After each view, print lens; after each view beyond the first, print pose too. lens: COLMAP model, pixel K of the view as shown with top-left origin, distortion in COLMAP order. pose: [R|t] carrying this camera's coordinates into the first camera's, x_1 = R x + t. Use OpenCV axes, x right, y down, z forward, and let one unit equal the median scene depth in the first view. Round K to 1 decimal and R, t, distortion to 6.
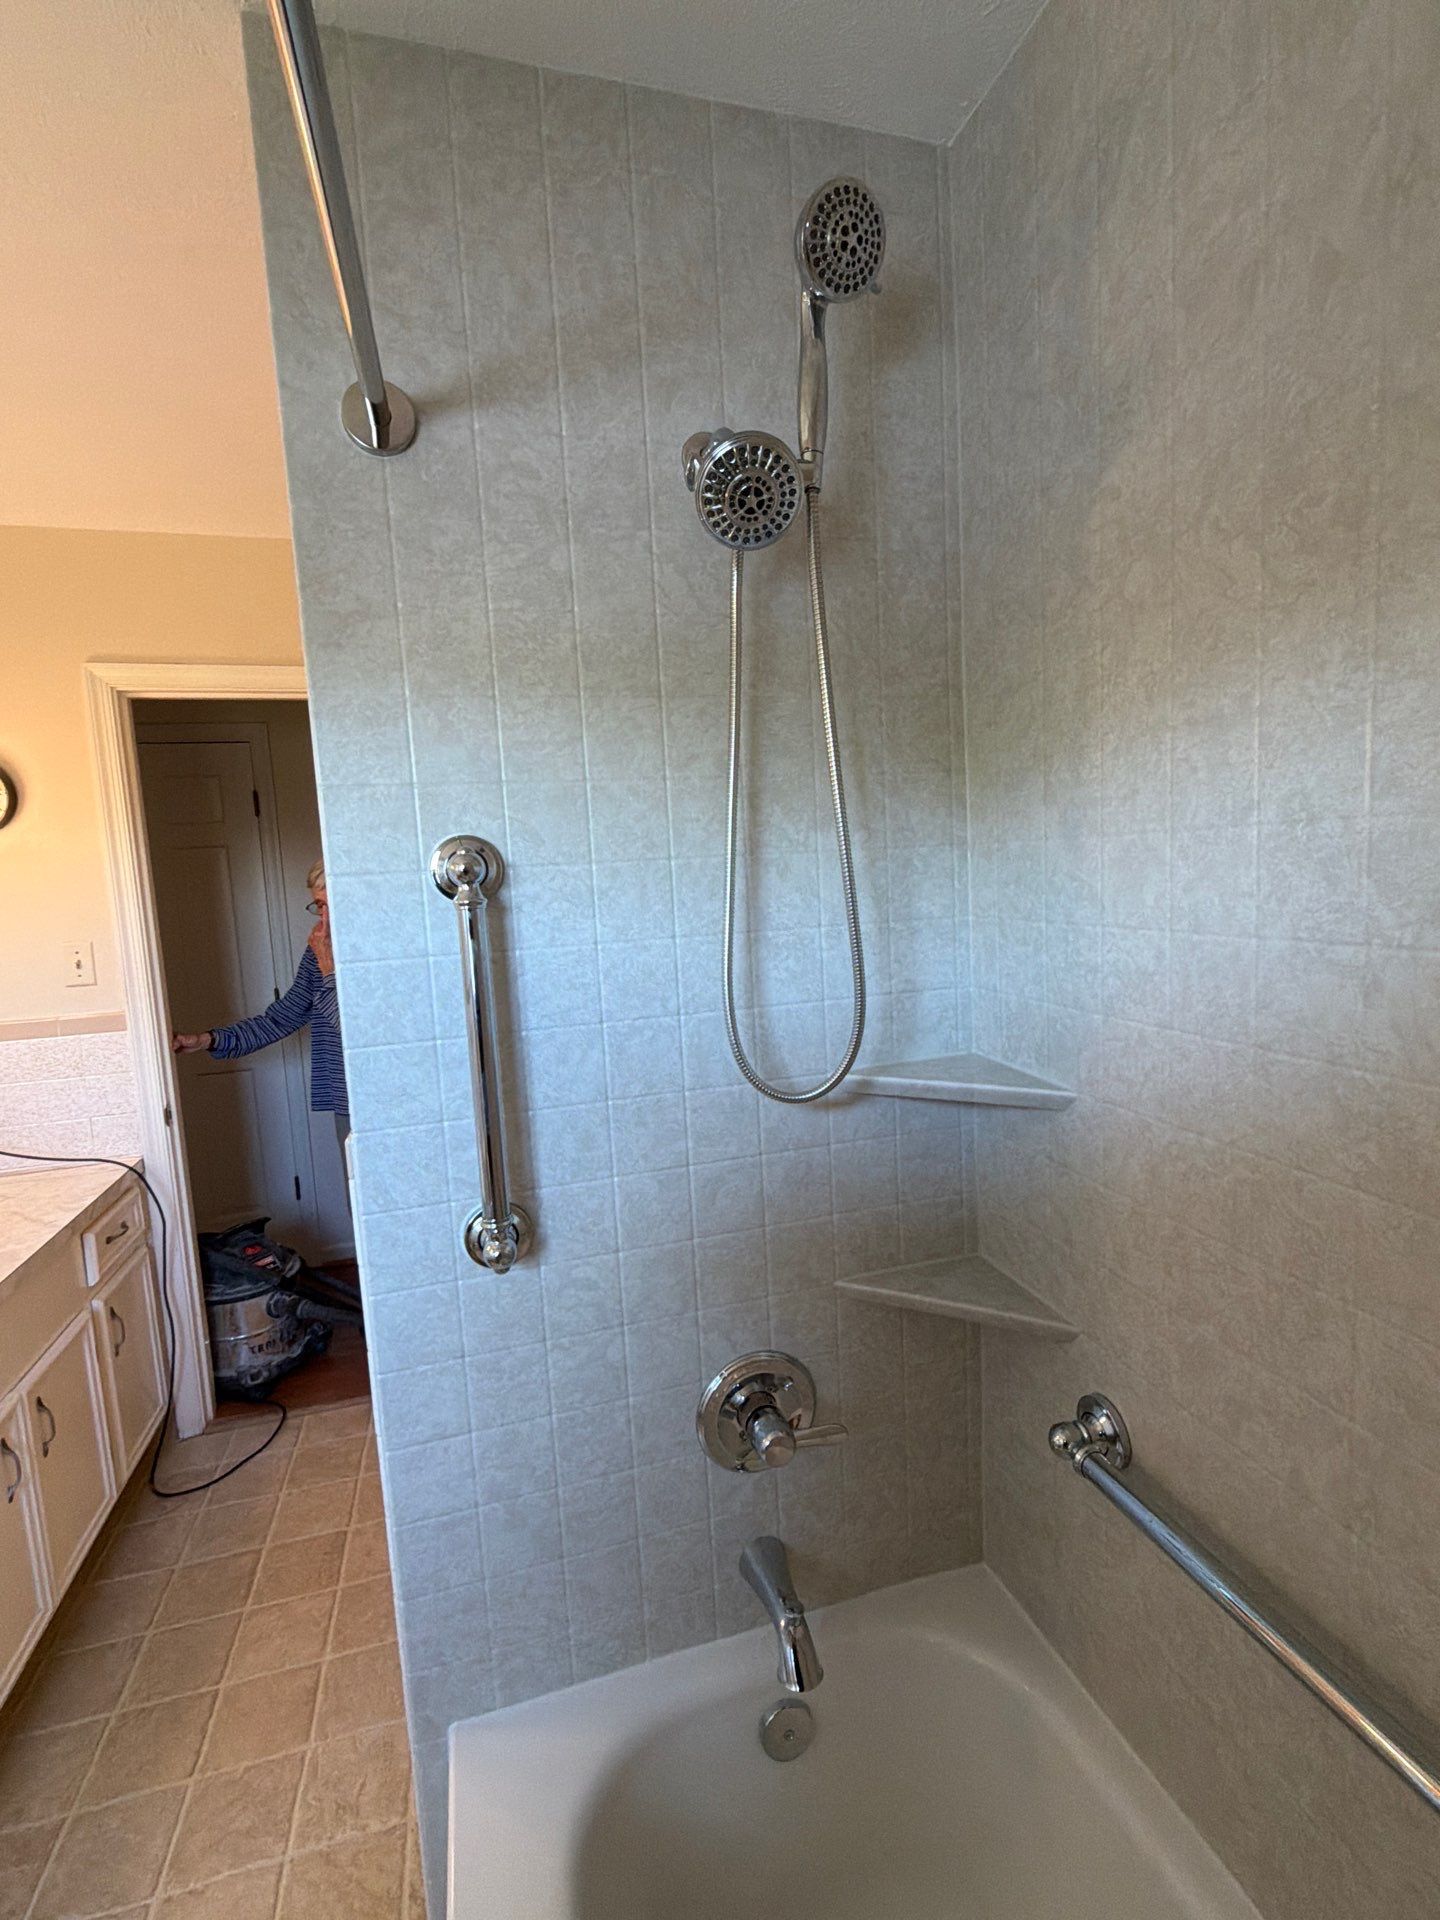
lens RADIAL K [[879.6, 0, 709.4], [0, 879.6, 958.4], [0, 0, 1]] dist [-0.000443, 0.000197]
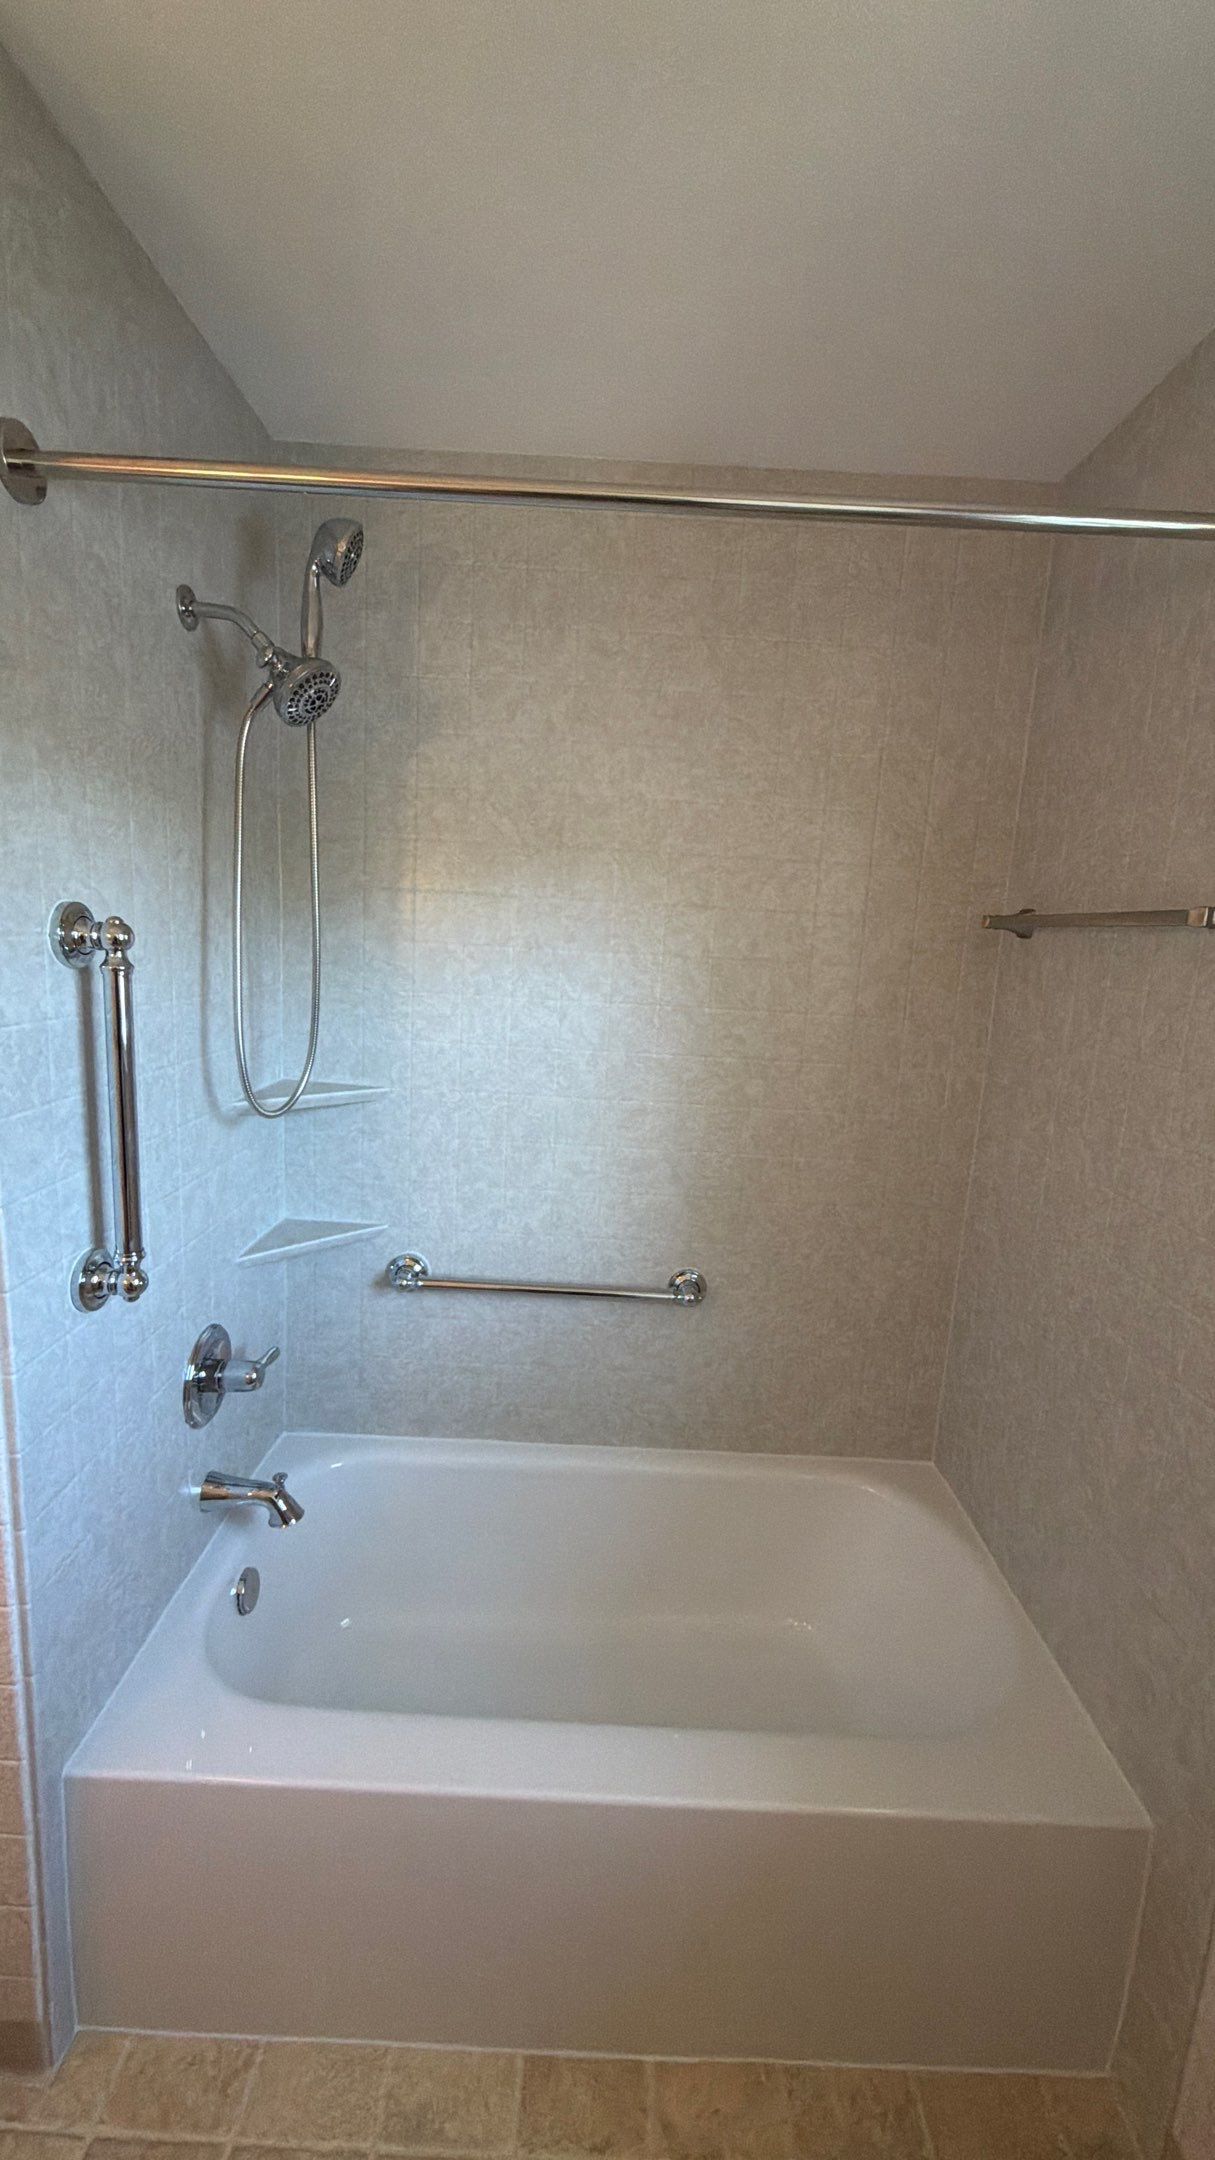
lens RADIAL K [[869.6, 0, 614.9], [0, 869.6, 1072.0], [0, 0, 1]] dist [-0.001285, 0.000215]
pose [[0.268088, -0.086511, 0.959502, -1.108746], [0.031085, 0.996218, 0.081137, -0.003503], [-0.962893, 0.008075, 0.269763, 0.108263]]
